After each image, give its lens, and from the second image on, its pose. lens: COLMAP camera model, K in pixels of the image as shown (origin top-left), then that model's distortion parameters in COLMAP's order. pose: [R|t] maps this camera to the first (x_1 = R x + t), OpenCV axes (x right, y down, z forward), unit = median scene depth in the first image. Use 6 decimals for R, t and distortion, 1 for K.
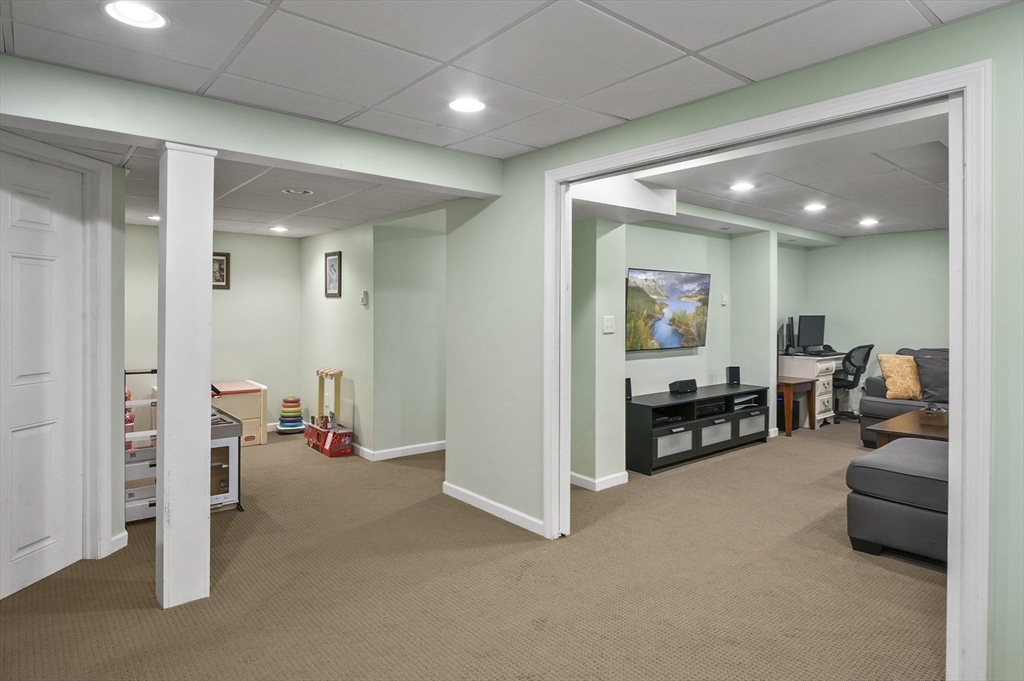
lens RADIAL K [[590.6, 0, 509.6], [0, 590.6, 319.0], [0, 0, 1]] dist [-0.000889, -0.001293]
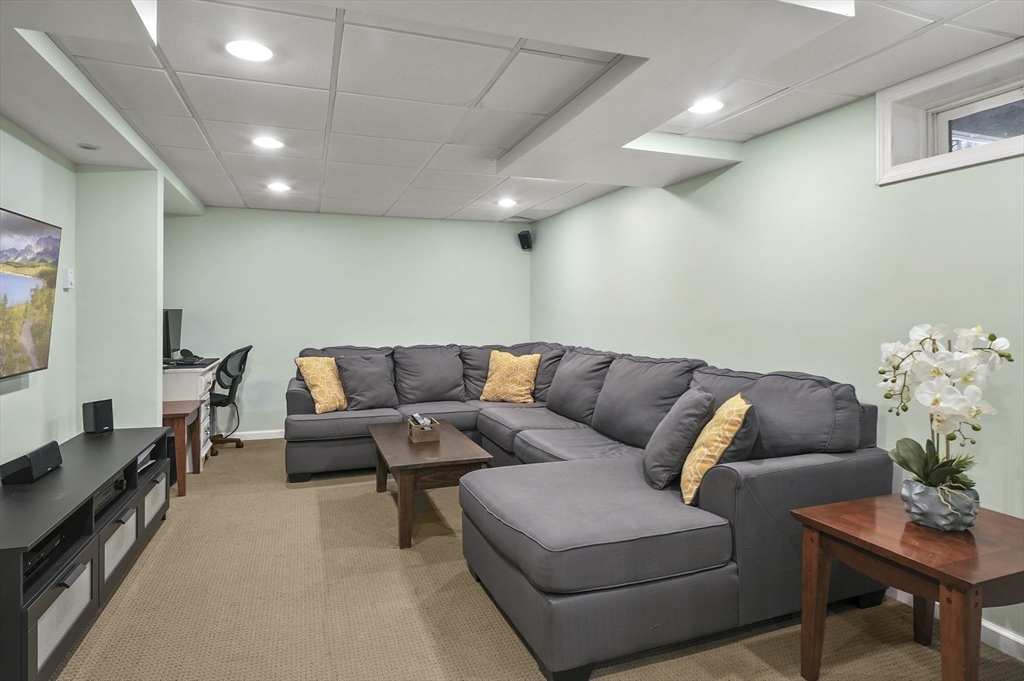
lens RADIAL K [[582.5, 0, 508.9], [0, 582.5, 355.4], [0, 0, 1]] dist [-0.001221, -0.000545]
pose [[0.358024, -0.075354, 0.930667, 0.017982], [0.013972, 0.997059, 0.075355, 0.002746], [-0.933608, -0.013975, 0.358024, 0.467581]]
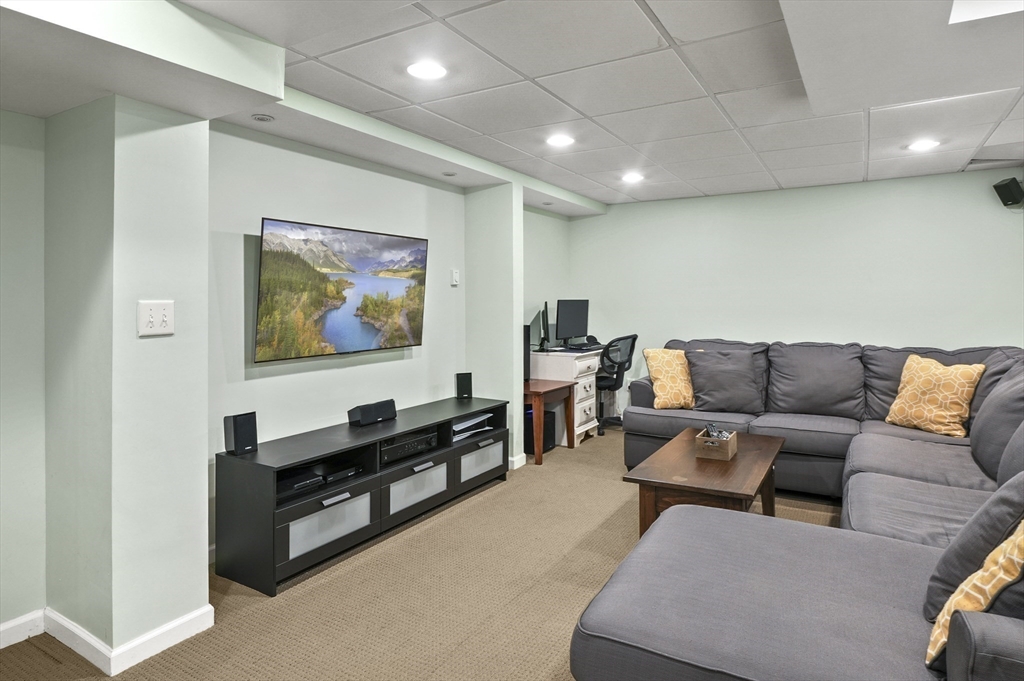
lens RADIAL K [[590.6, 0, 509.6], [0, 590.6, 319.0], [0, 0, 1]] dist [-0.000889, -0.001293]
pose [[0.947468, -0.019578, 0.319251, 0.220748], [0.014259, 0.999718, 0.018989, 0.004498], [-0.319533, -0.013439, 0.947480, 0.339402]]
